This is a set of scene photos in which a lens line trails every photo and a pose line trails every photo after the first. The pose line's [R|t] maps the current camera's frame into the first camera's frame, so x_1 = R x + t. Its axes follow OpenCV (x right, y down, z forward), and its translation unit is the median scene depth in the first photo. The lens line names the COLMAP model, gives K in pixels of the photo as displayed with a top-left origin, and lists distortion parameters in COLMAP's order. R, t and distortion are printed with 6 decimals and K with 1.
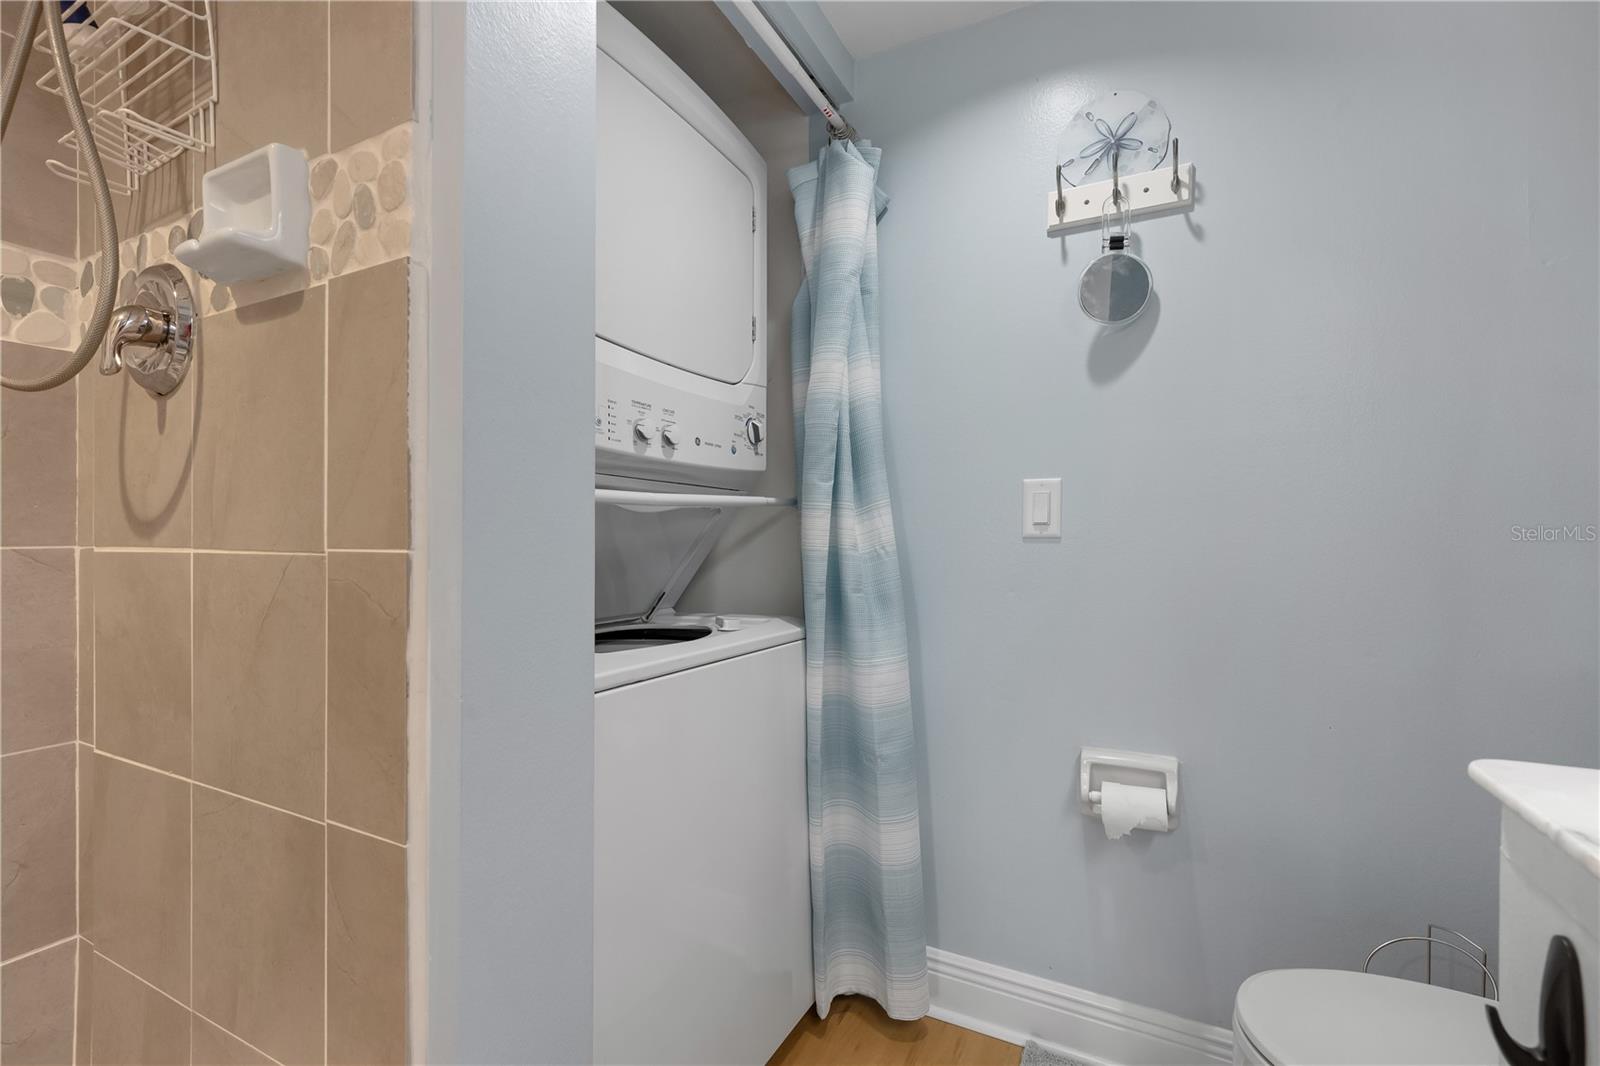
lens RADIAL K [[689.5, 0, 800.5], [0, 689.5, 545.8], [0, 0, 1]] dist [-0.000748, -0.000116]
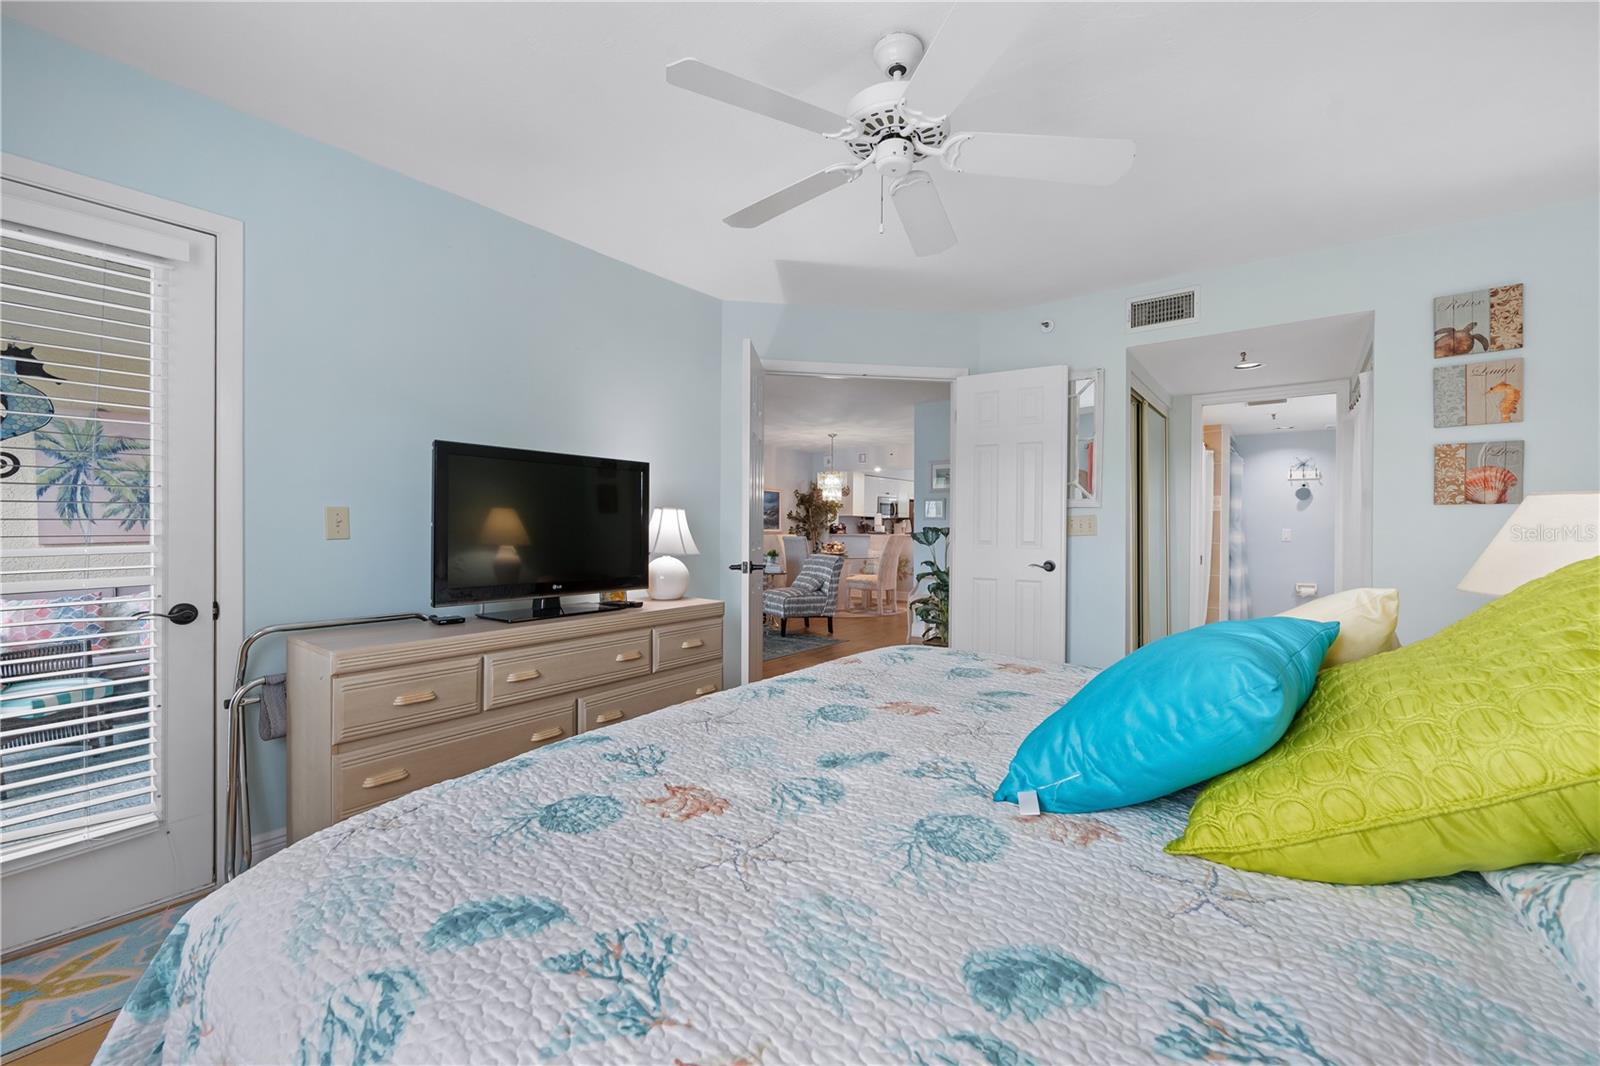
lens RADIAL K [[644.4, 0, 796.7], [0, 644.4, 530.3], [0, 0, 1]] dist [-0.001609, -0.000150]
pose [[0.981778, 0.001590, -0.190027, -2.405483], [-0.002443, 0.999988, -0.004252, -0.067845], [0.190018, 0.004639, 0.981770, -4.555625]]
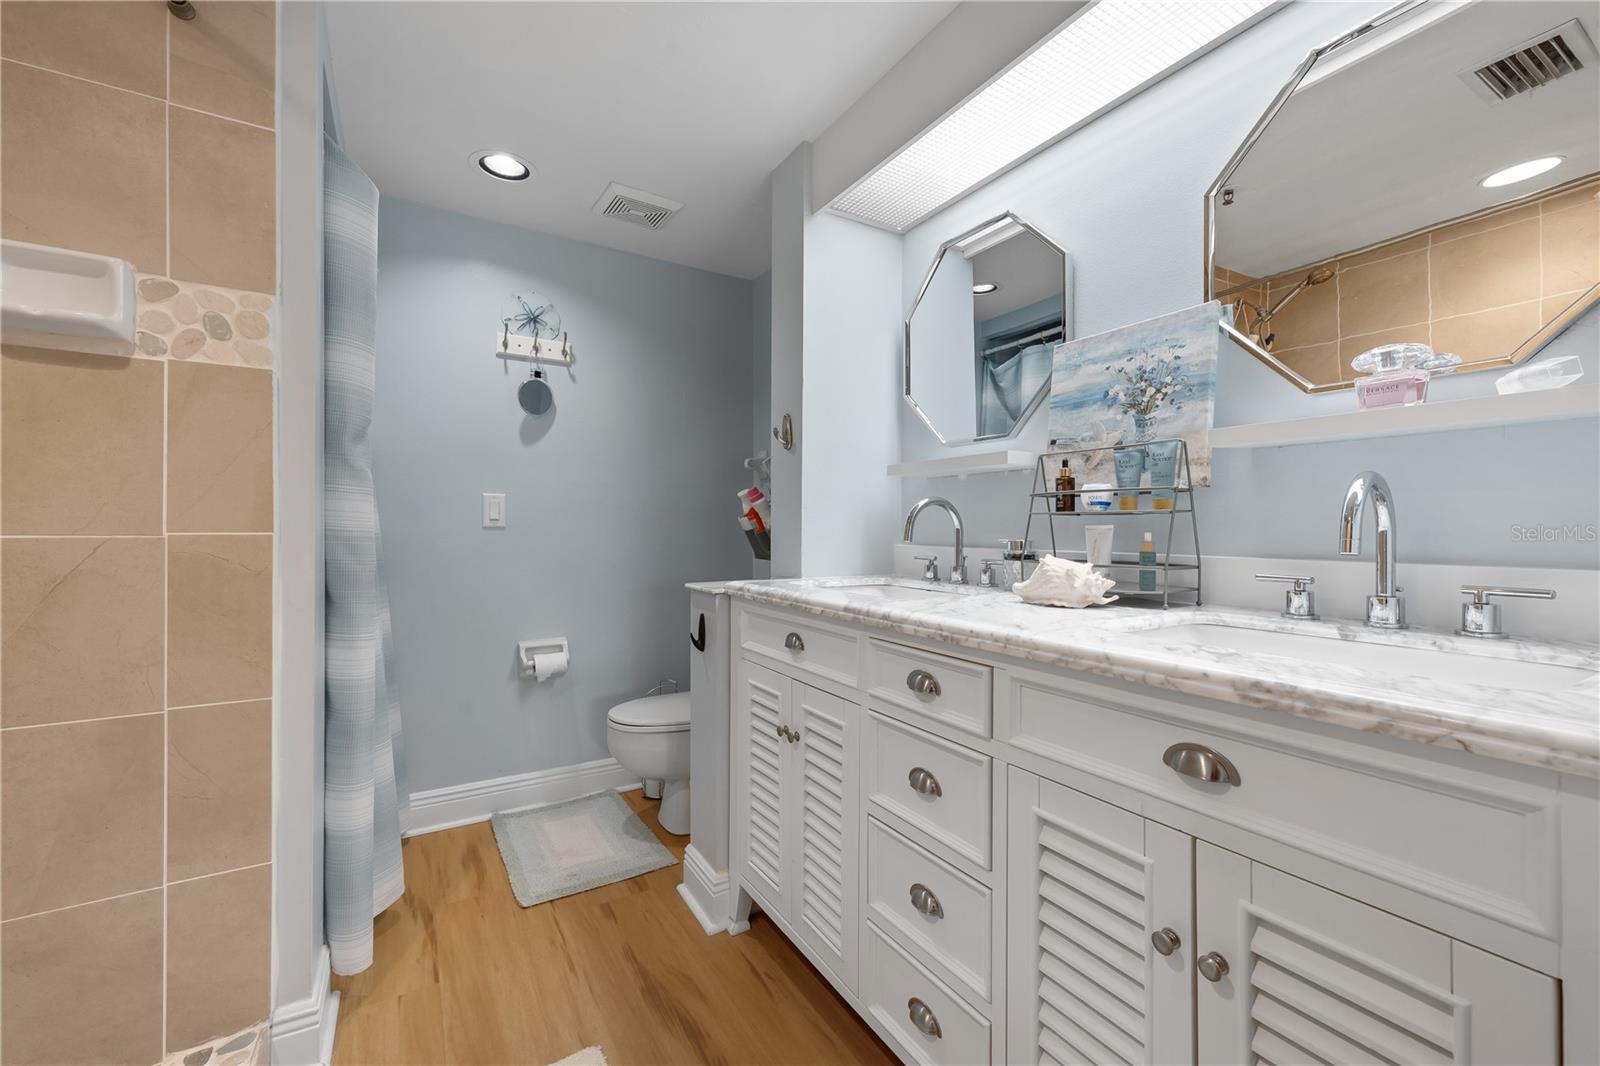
lens RADIAL K [[645.0, 0, 800.0], [0, 645.0, 533.0], [0, 0, 1]] dist [-0.000074, -0.000484]
pose [[0.527046, -0.003414, 0.849830, -0.686418], [0.007002, 0.999975, -0.000326, 0.008967], [-0.849808, 0.006122, 0.527057, -0.568571]]
